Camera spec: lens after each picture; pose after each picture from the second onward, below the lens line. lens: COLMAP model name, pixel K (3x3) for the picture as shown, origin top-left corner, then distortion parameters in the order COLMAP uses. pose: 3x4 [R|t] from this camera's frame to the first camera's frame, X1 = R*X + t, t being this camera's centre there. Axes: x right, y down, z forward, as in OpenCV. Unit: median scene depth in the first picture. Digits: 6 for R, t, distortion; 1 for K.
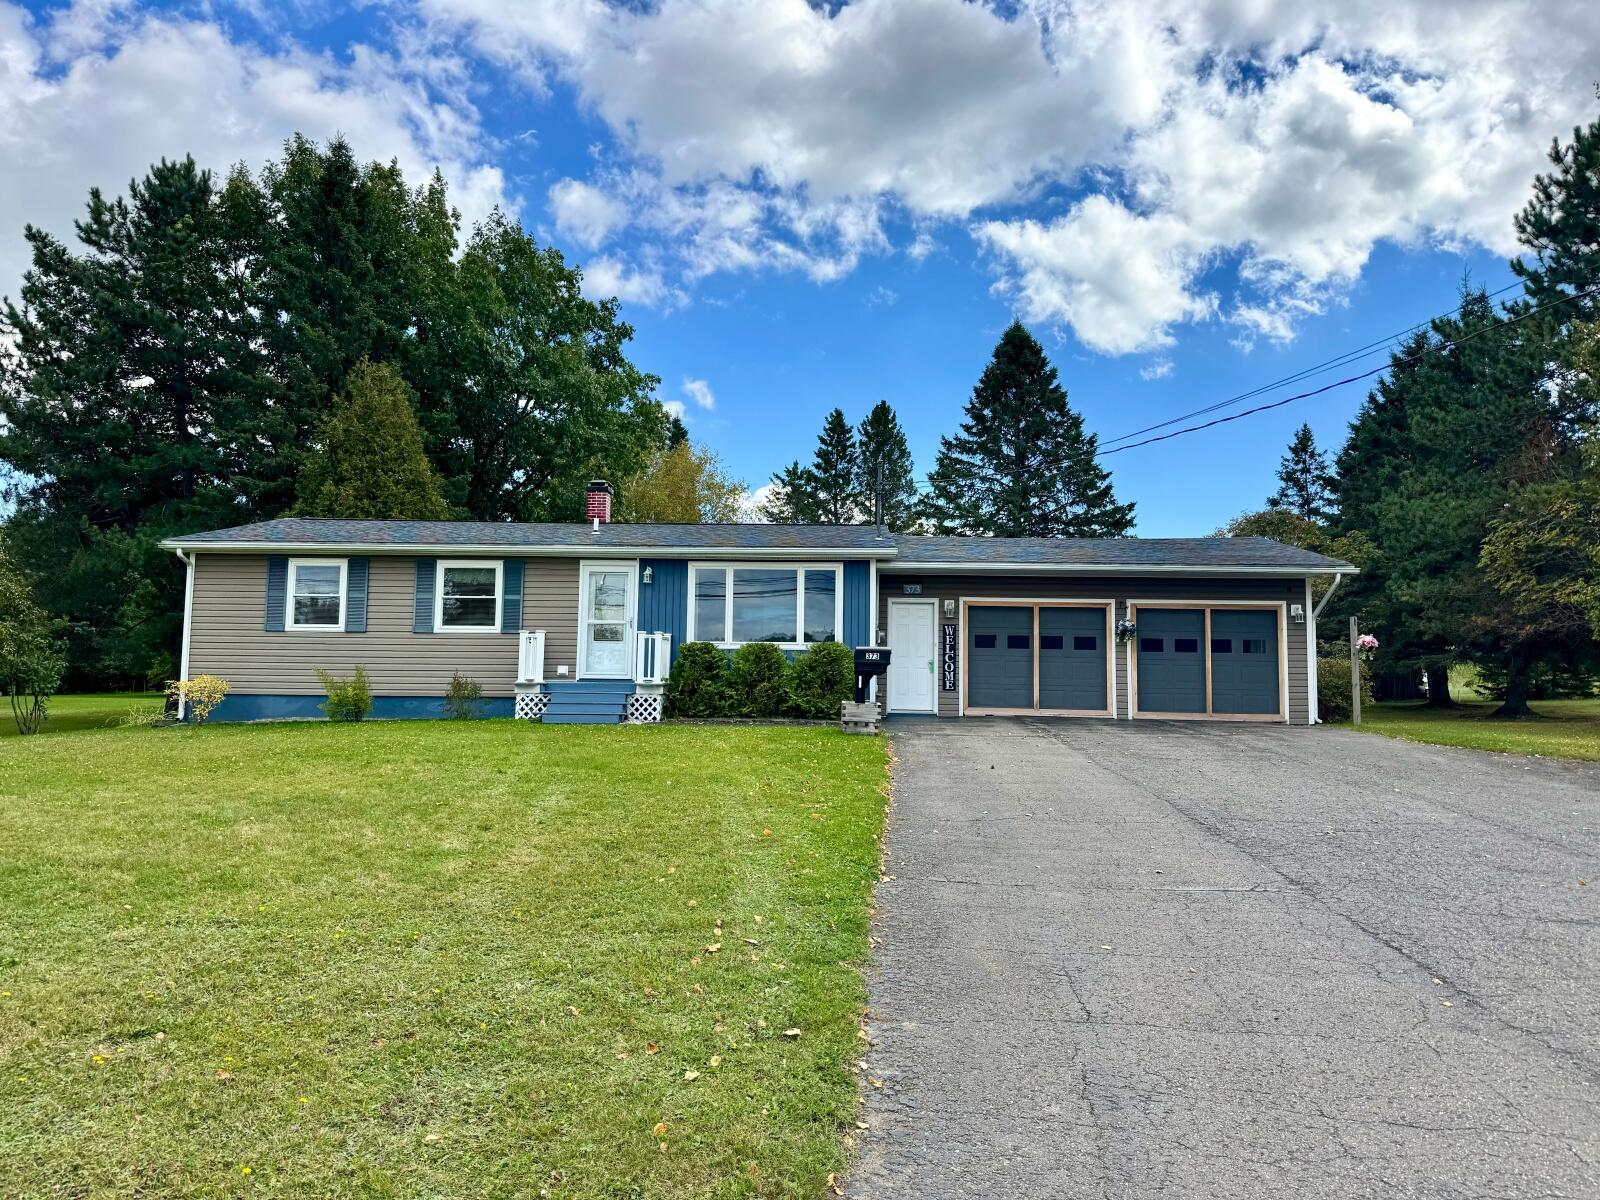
lens RADIAL K [[1126.5, 0, 774.5], [0, 1126.5, 598.0], [0, 0, 1]] dist [0.051738, -0.003748]
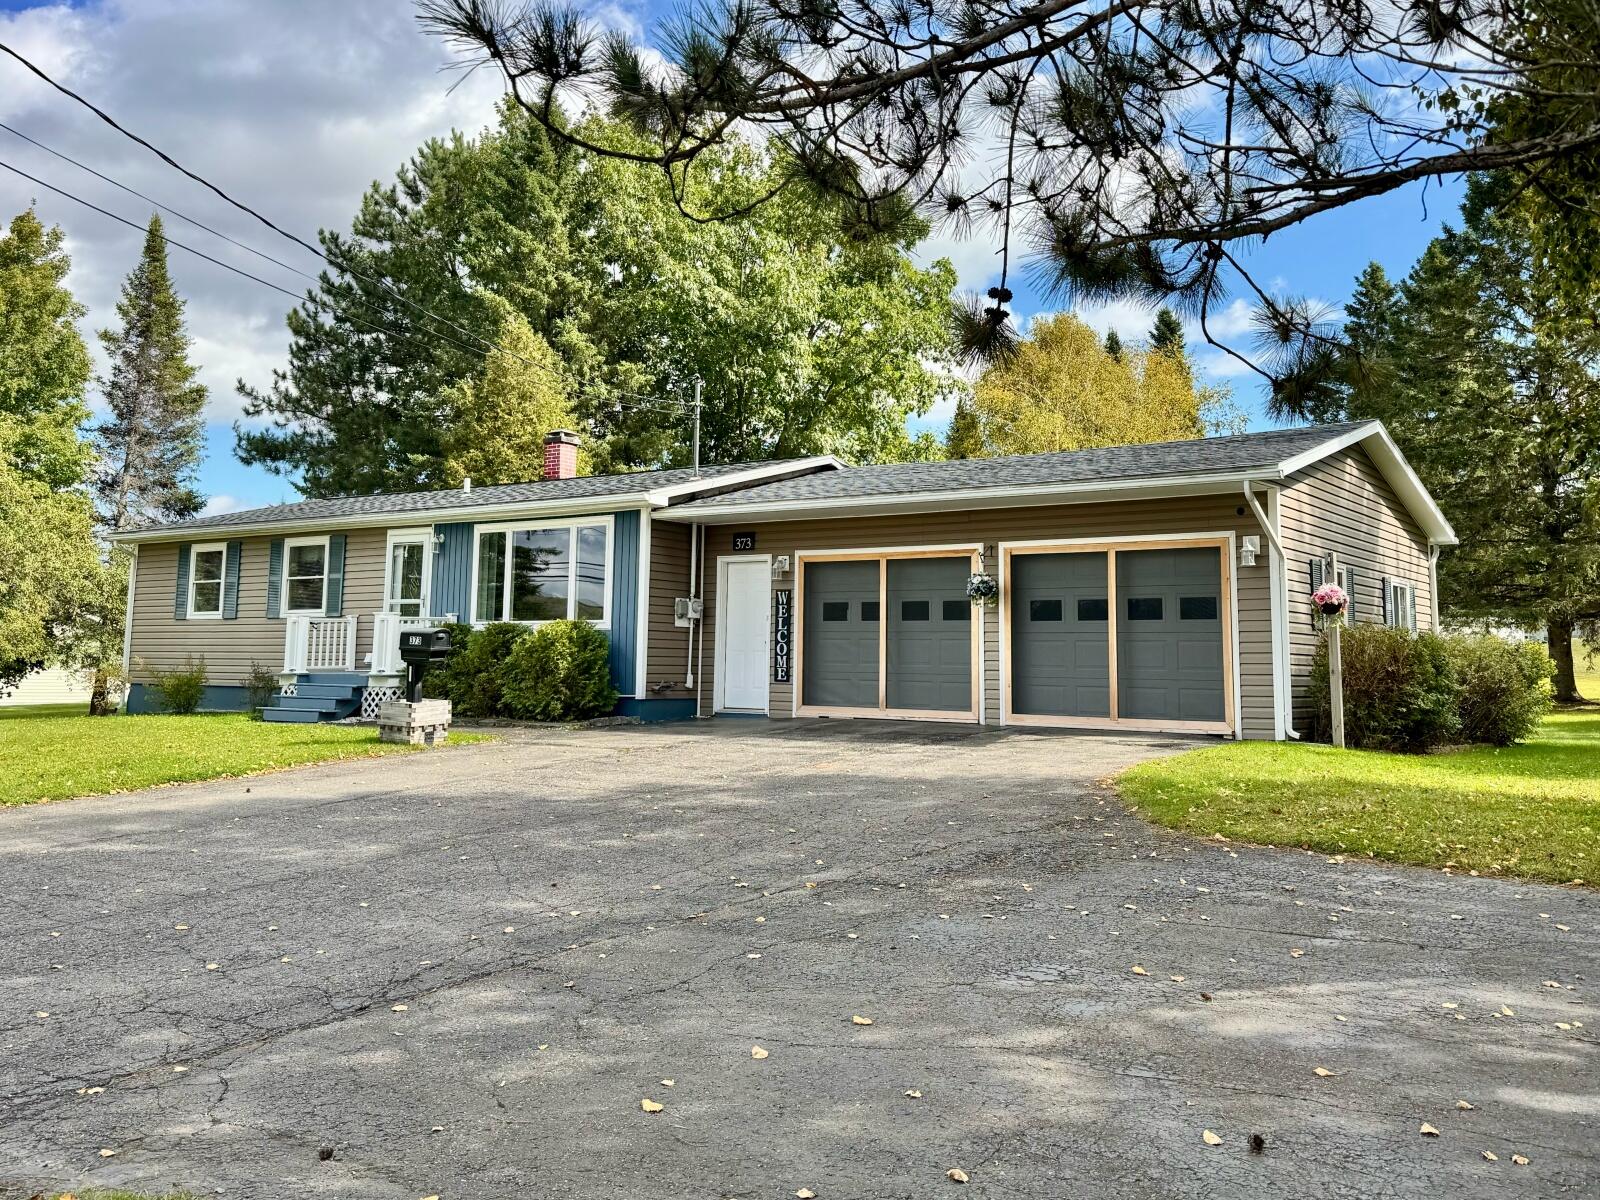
lens RADIAL K [[1386.8, 0, 800.0], [0, 1386.8, 600.0], [0, 0, 1]] dist [0.034145, -0.013492]
pose [[0.845972, -0.029294, -0.532422, 0.655981], [0.046958, 0.998703, 0.019663, 0.013631], [0.531156, -0.041635, 0.846251, 0.268532]]
